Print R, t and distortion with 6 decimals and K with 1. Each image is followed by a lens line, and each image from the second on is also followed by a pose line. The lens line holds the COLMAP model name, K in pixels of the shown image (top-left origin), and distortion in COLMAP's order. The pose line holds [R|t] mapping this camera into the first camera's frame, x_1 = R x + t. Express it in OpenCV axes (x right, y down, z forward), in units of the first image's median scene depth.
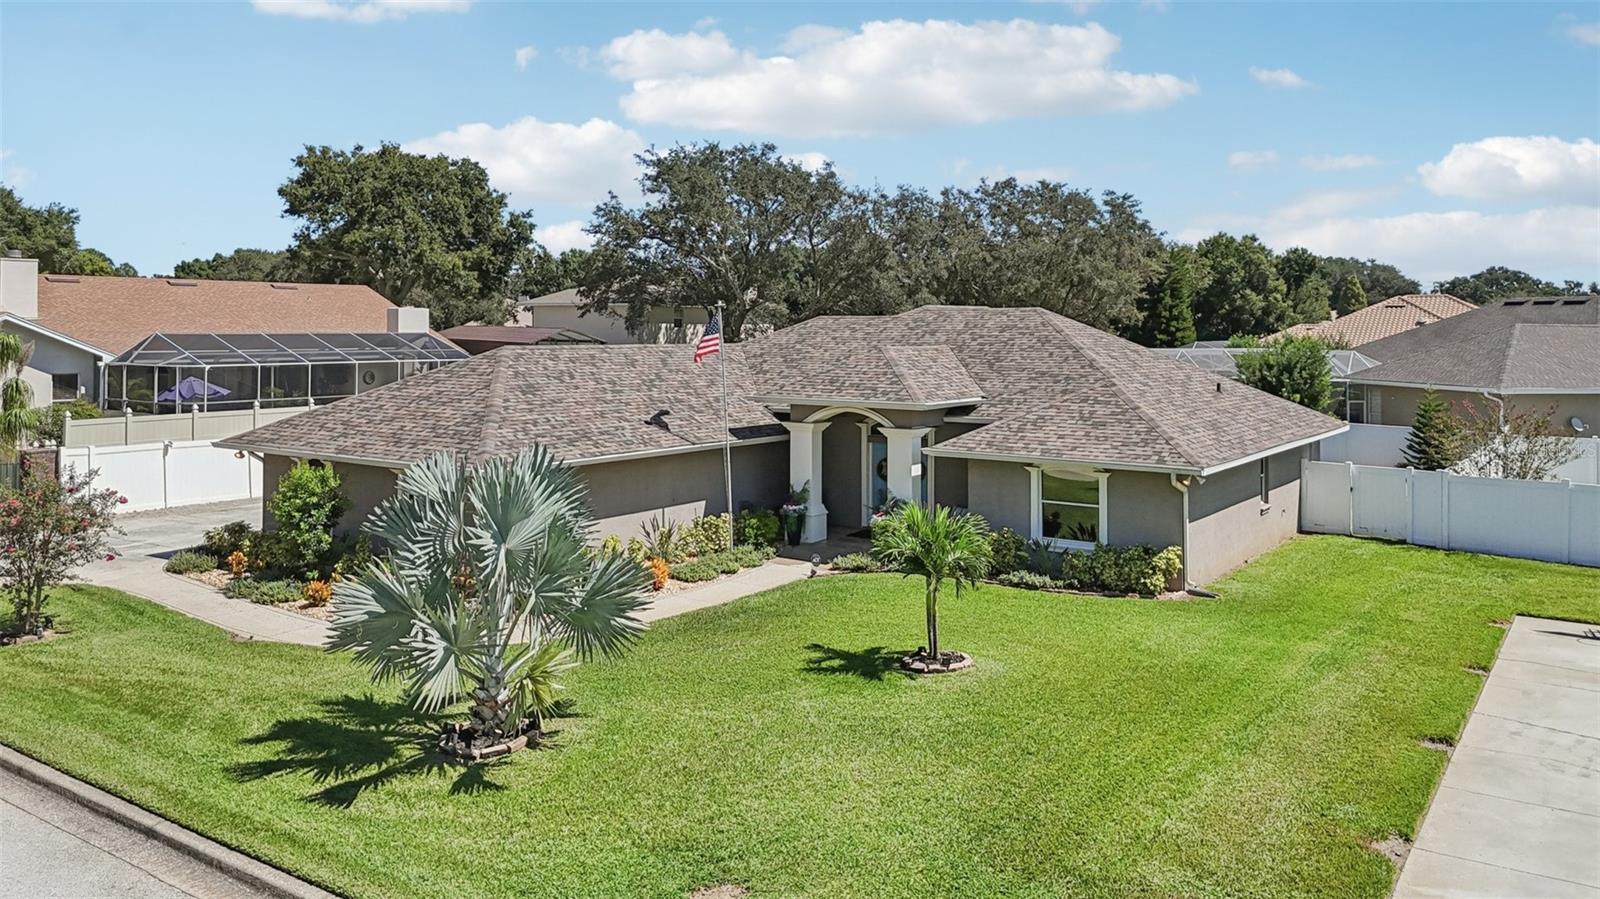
lens RADIAL K [[1161.2, 0, 800.0], [0, 1161.2, 449.5], [0, 0, 1]] dist [0.107007, -0.141248]
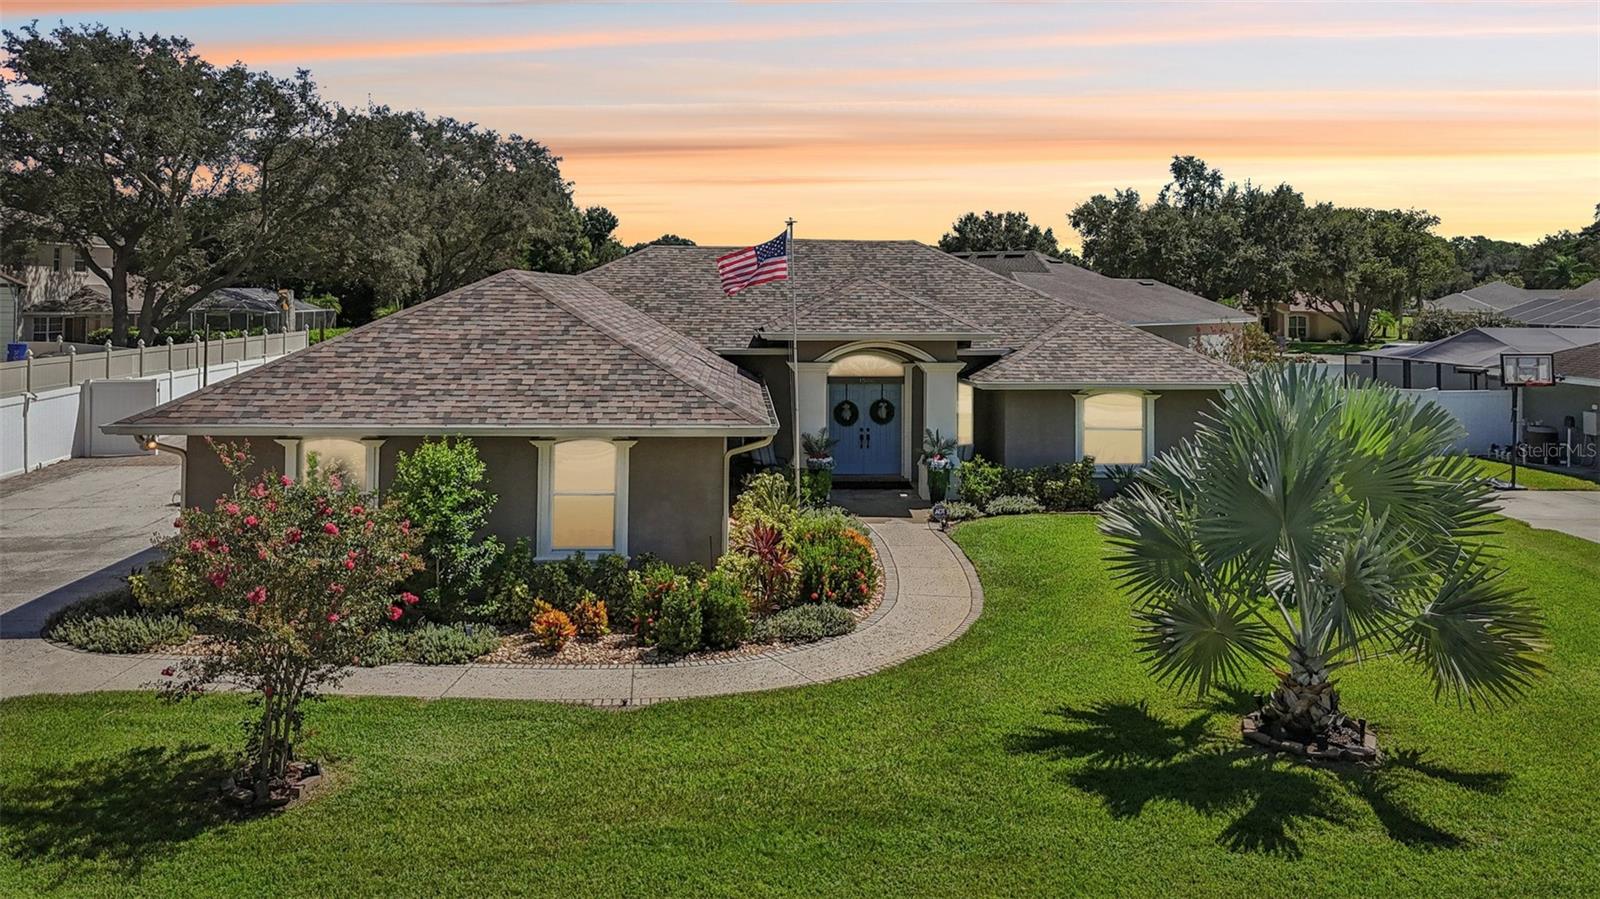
lens RADIAL K [[1152.3, 0, 800.0], [0, 1152.3, 449.5], [0, 0, 1]] dist [0.002621, -0.000611]
pose [[0.783315, -0.082139, 0.616174, -0.569763], [0.059168, 0.996583, 0.057633, -0.008265], [-0.618802, -0.008687, 0.785499, 0.327926]]
